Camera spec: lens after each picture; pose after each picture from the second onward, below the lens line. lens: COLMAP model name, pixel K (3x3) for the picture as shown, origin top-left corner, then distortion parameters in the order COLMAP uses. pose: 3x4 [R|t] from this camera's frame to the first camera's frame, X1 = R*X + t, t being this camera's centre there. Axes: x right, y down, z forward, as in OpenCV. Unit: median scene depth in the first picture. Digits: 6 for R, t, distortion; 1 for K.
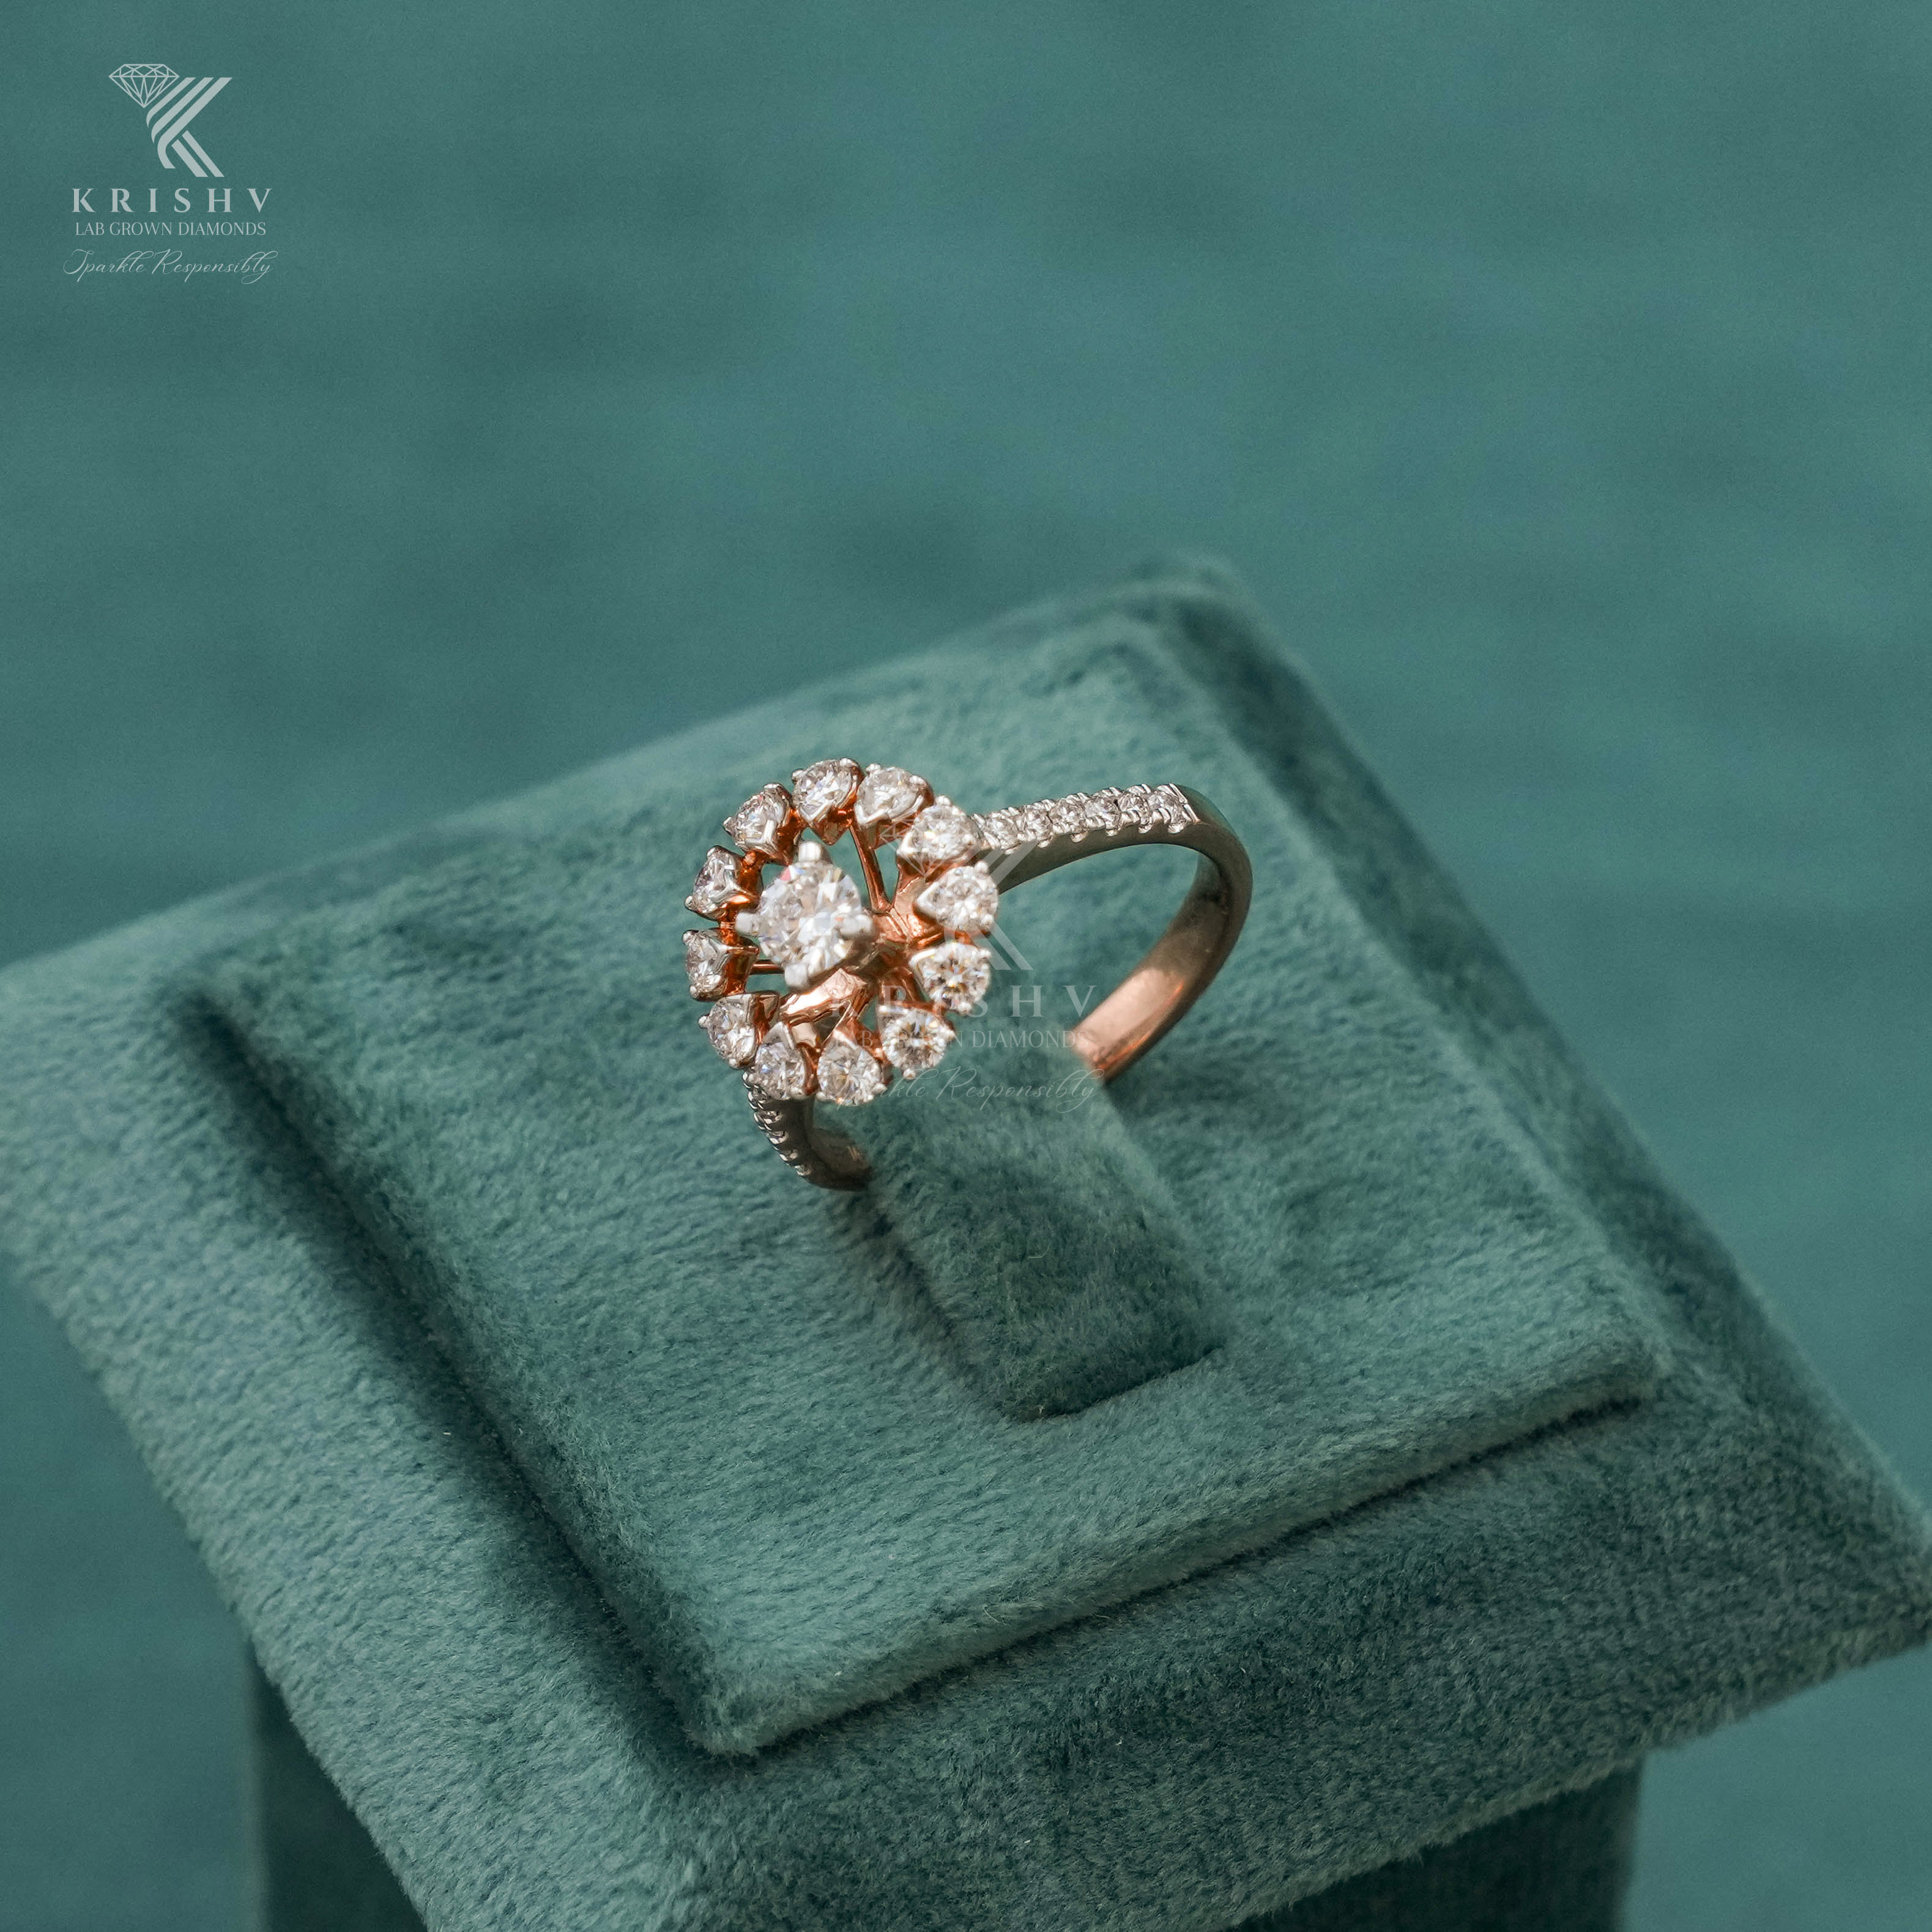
lens RADIAL K [[9759.0, 0, 965.9], [0, 9759.0, 965.9], [0, 0, 1]] dist [-0.183839, 0.250020]
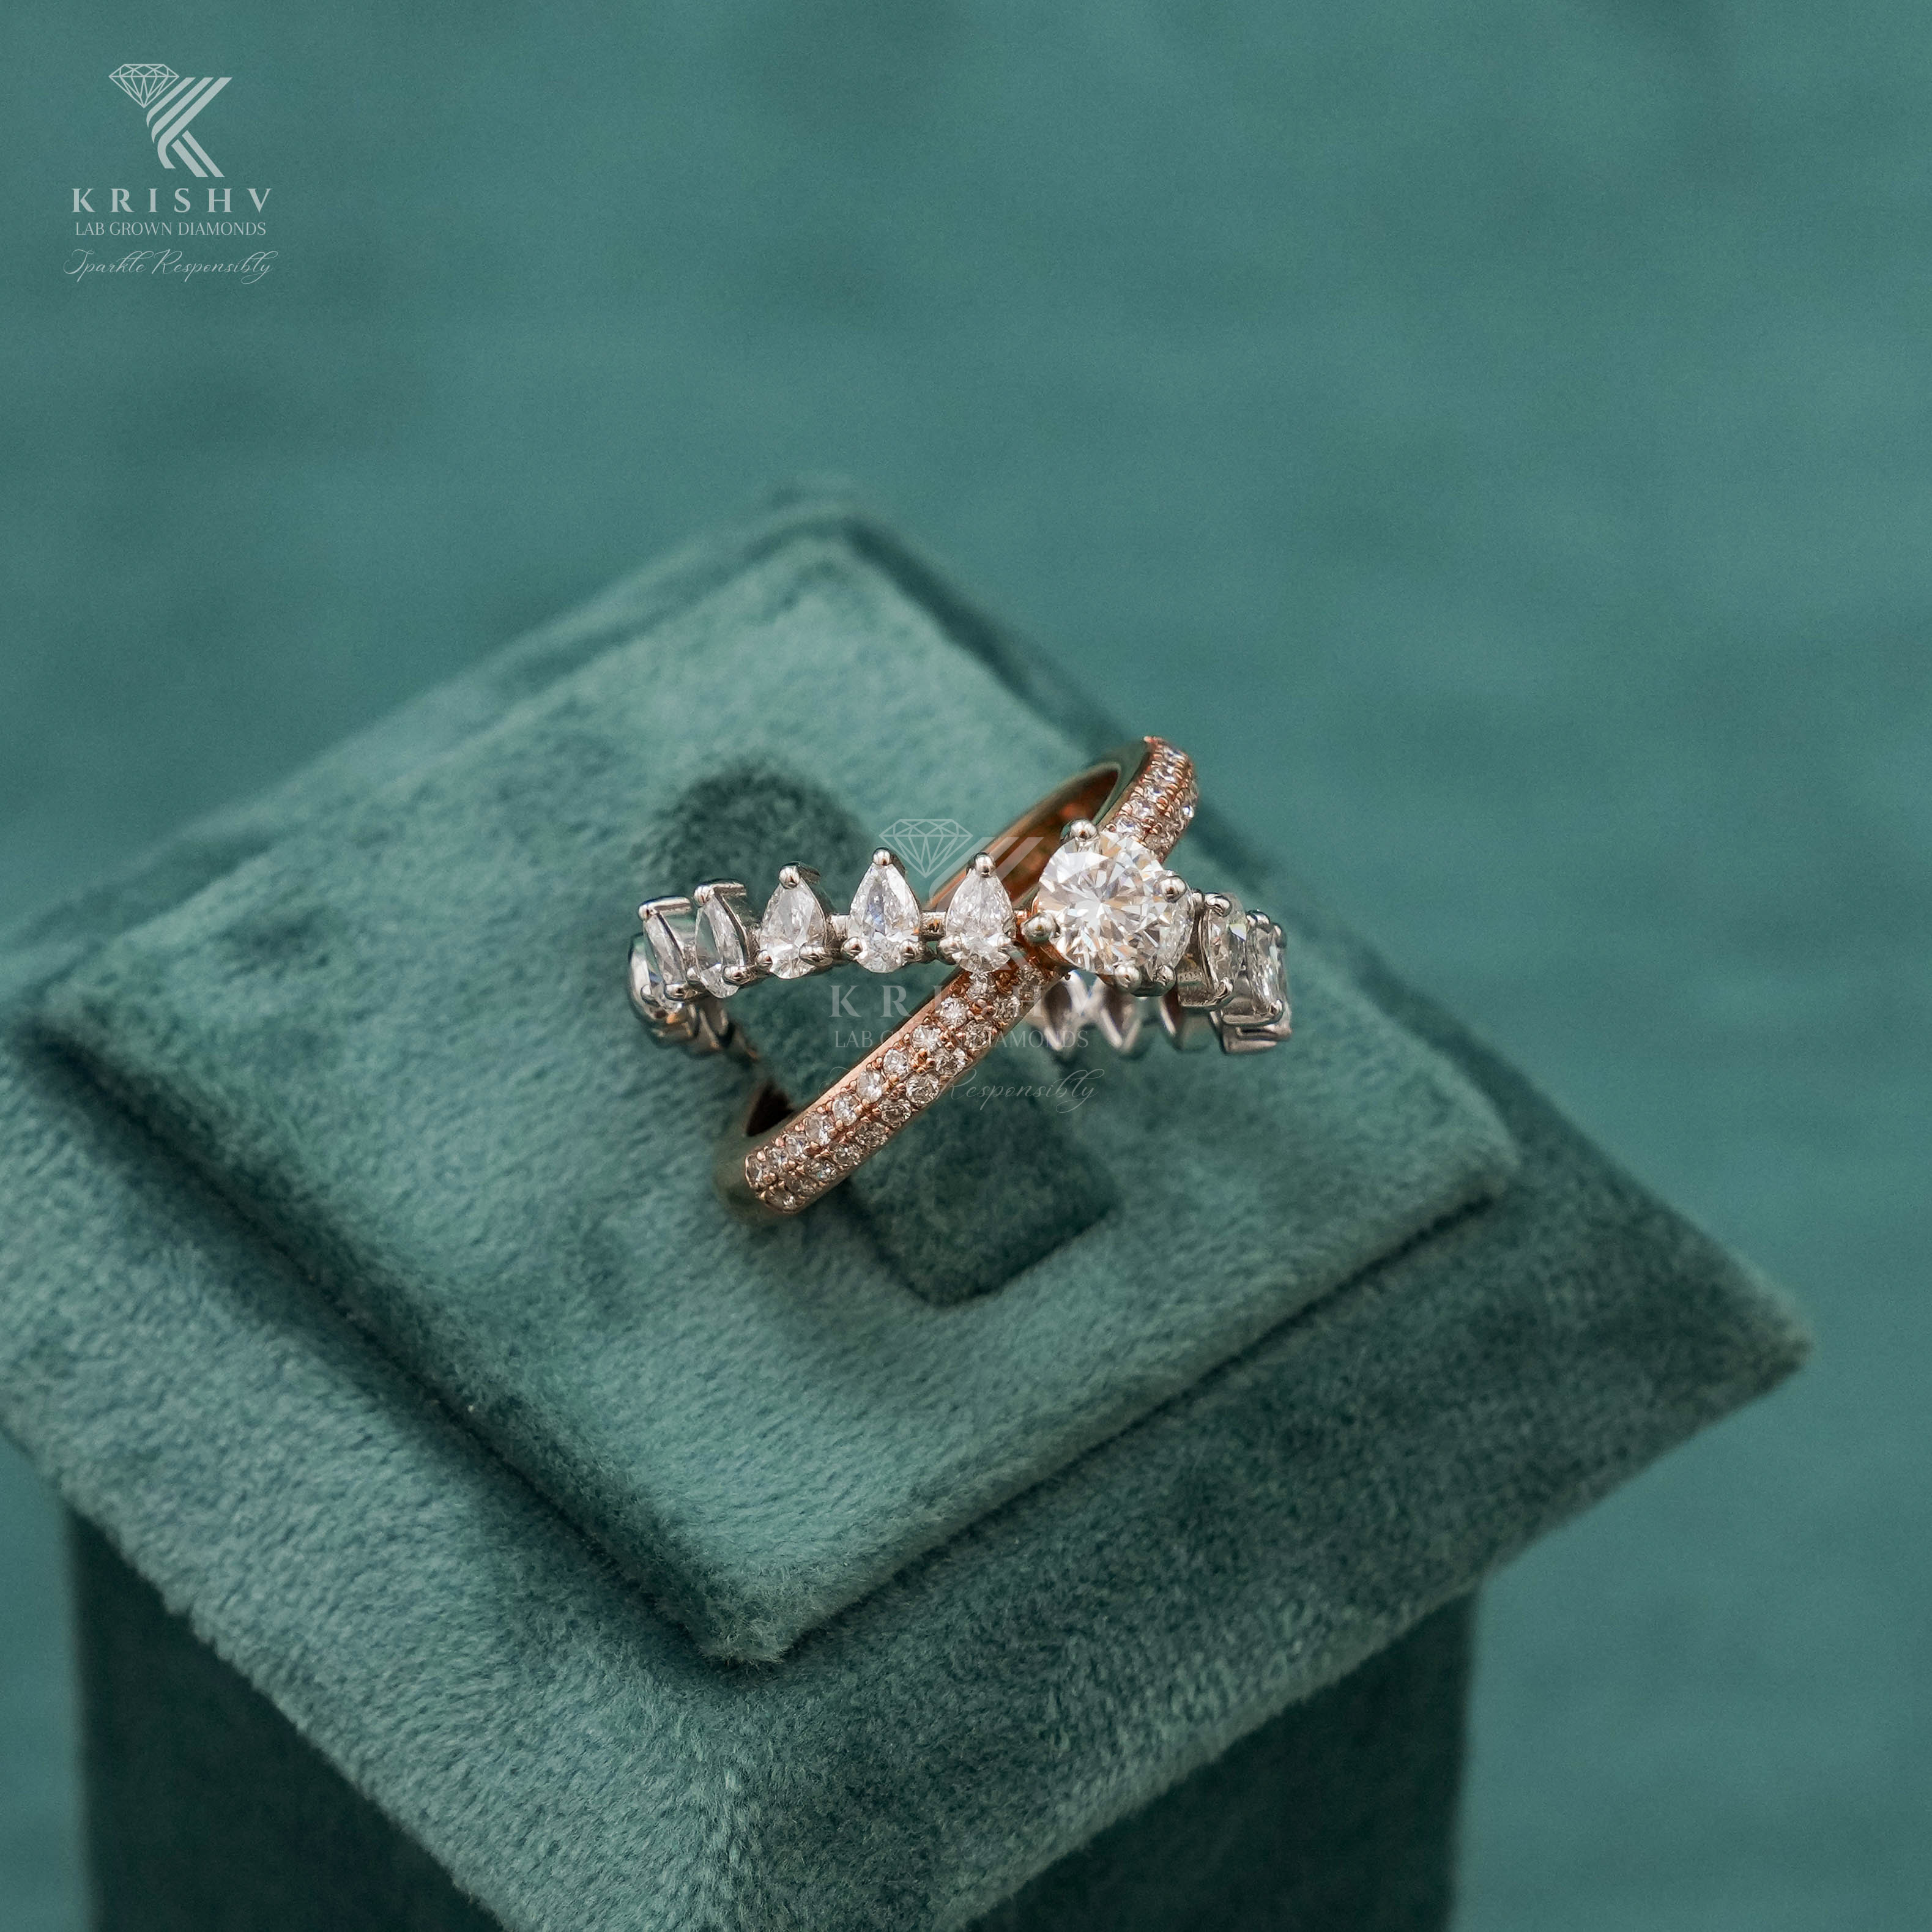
lens RADIAL K [[9759.0, 0, 965.9], [0, 9759.0, 965.9], [0, 0, 1]] dist [-0.183839, 0.250020]
pose [[0.972840, -0.148862, 0.177261, -0.168844], [0.150040, 0.988656, 0.006815, 0.004521], [-0.176265, 0.019966, 0.984140, -0.015329]]
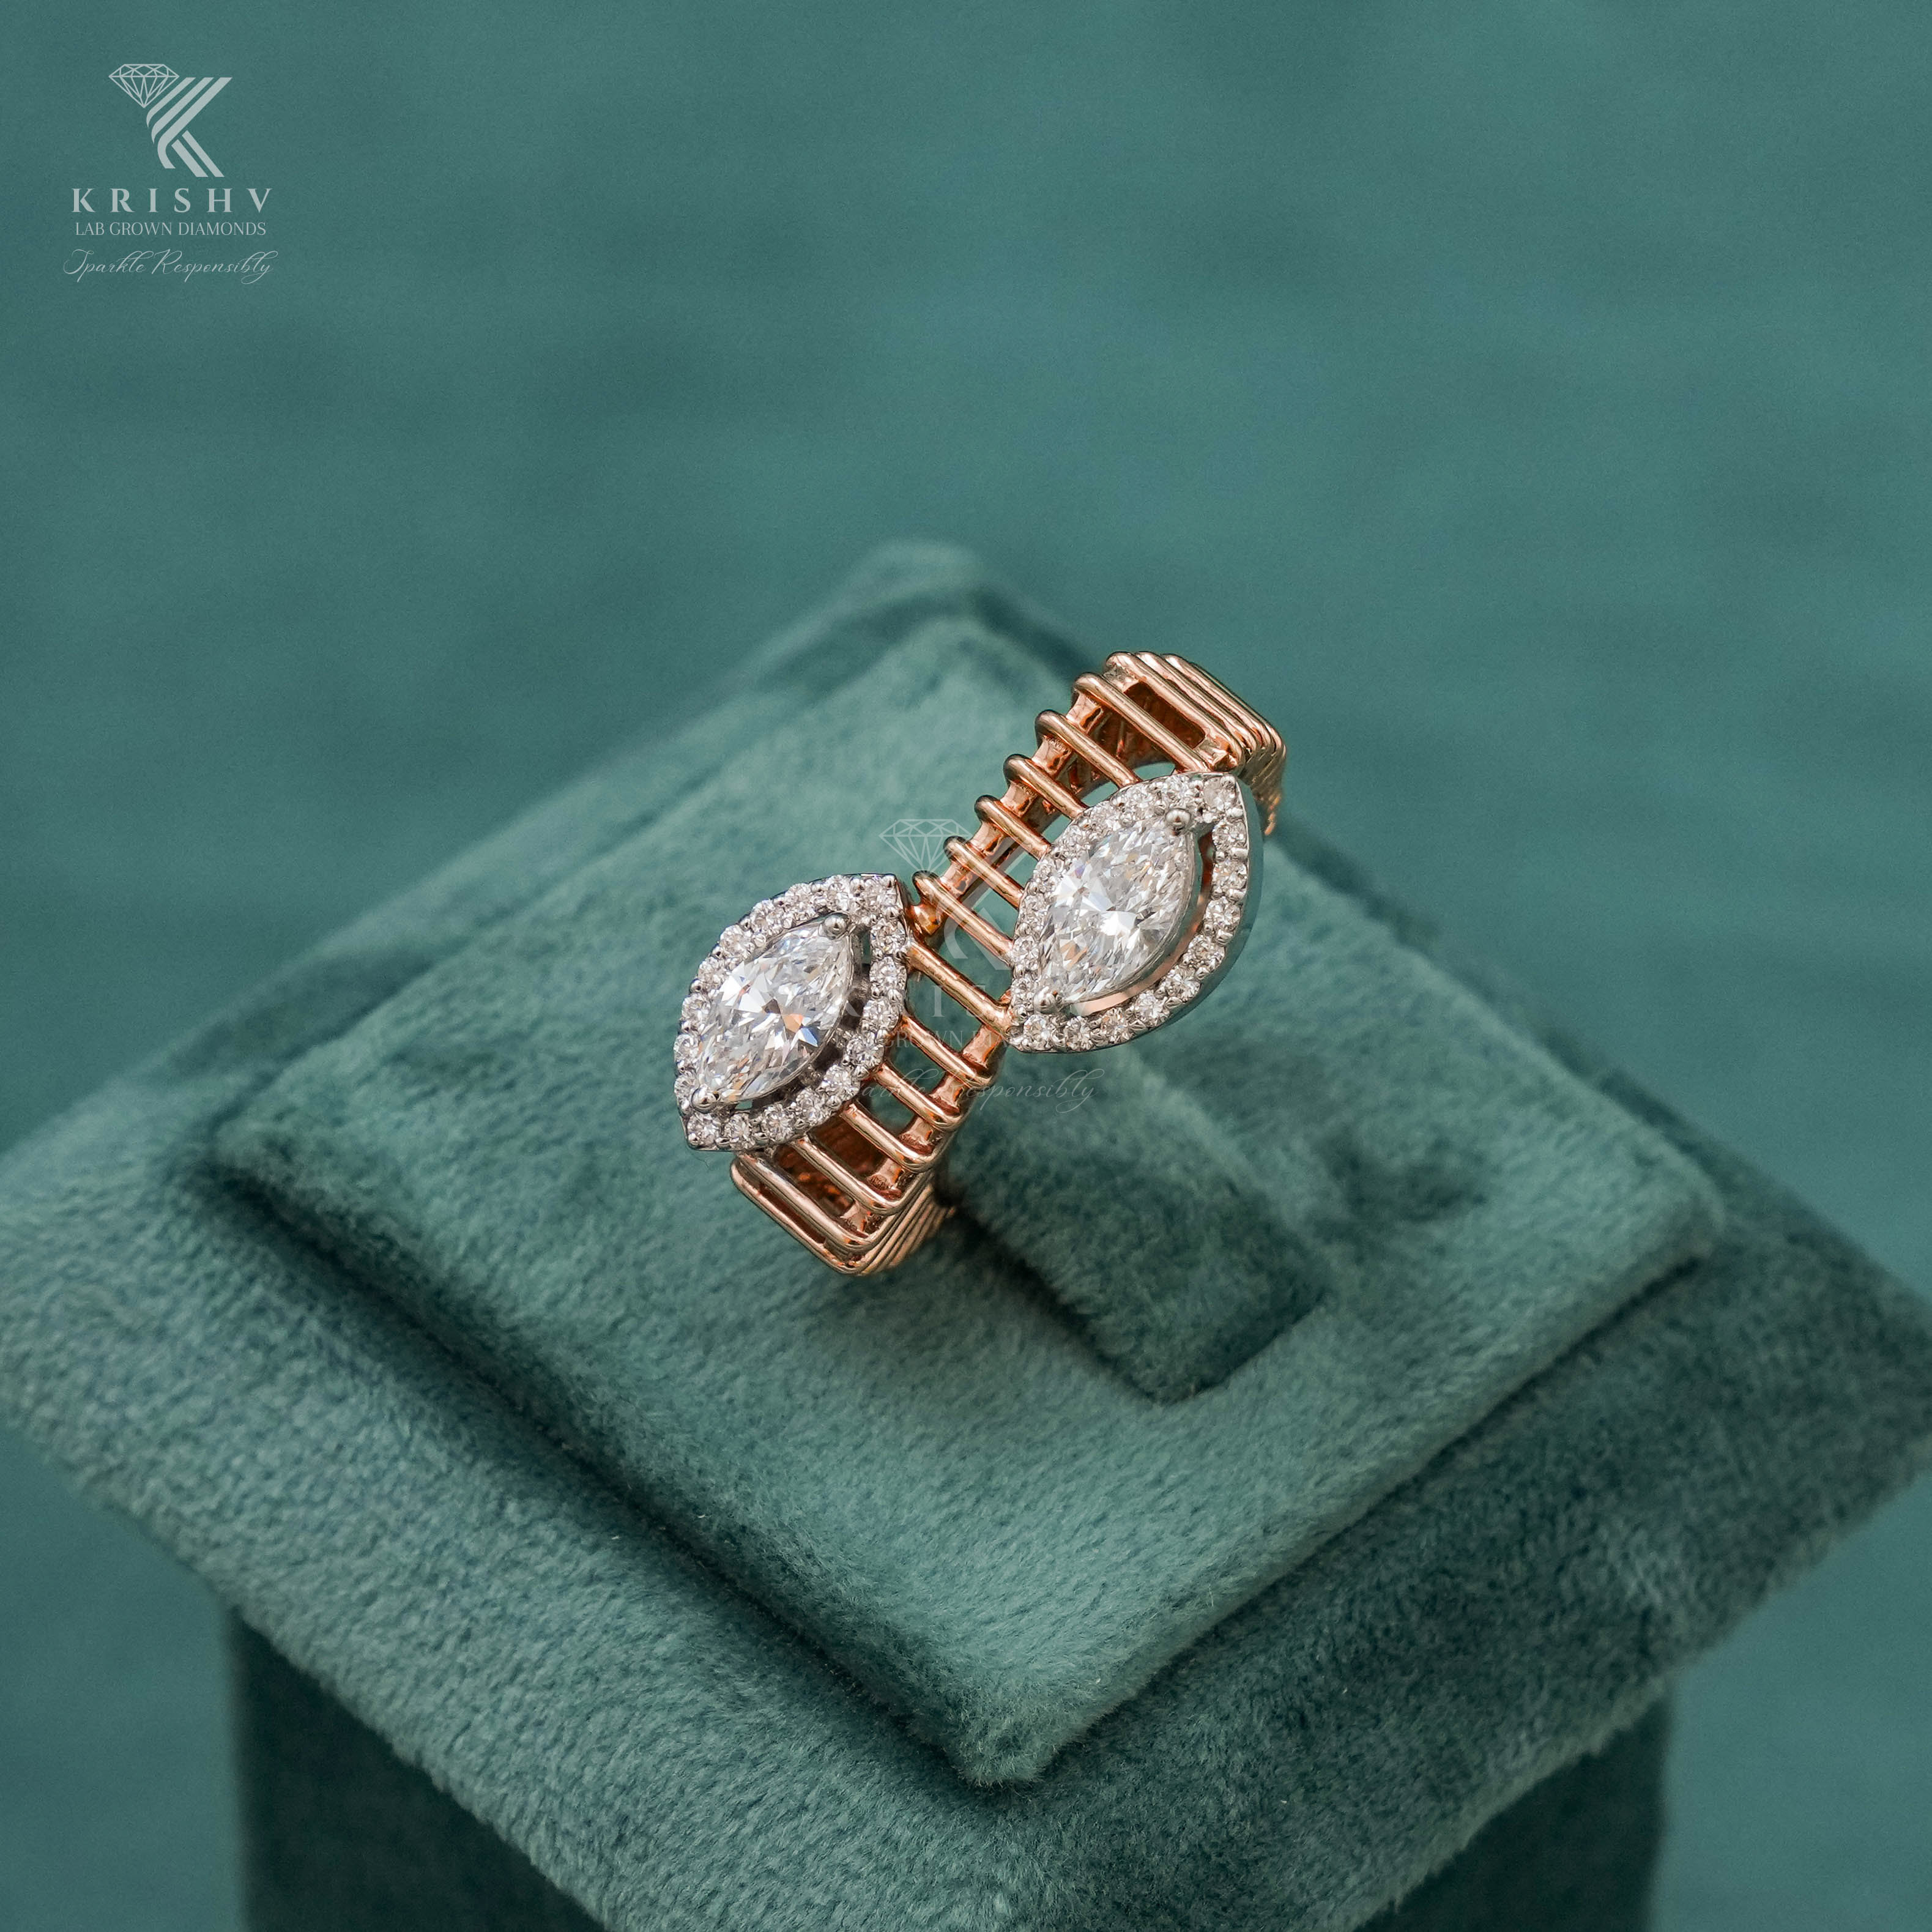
lens RADIAL K [[9759.0, 0, 965.9], [0, 9759.0, 965.9], [0, 0, 1]] dist [-0.183839, 0.250020]
pose [[0.954391, -0.200170, 0.221517, -0.228401], [0.200140, 0.979501, 0.022819, -0.024792], [-0.221544, 0.022556, 0.974890, 0.019167]]
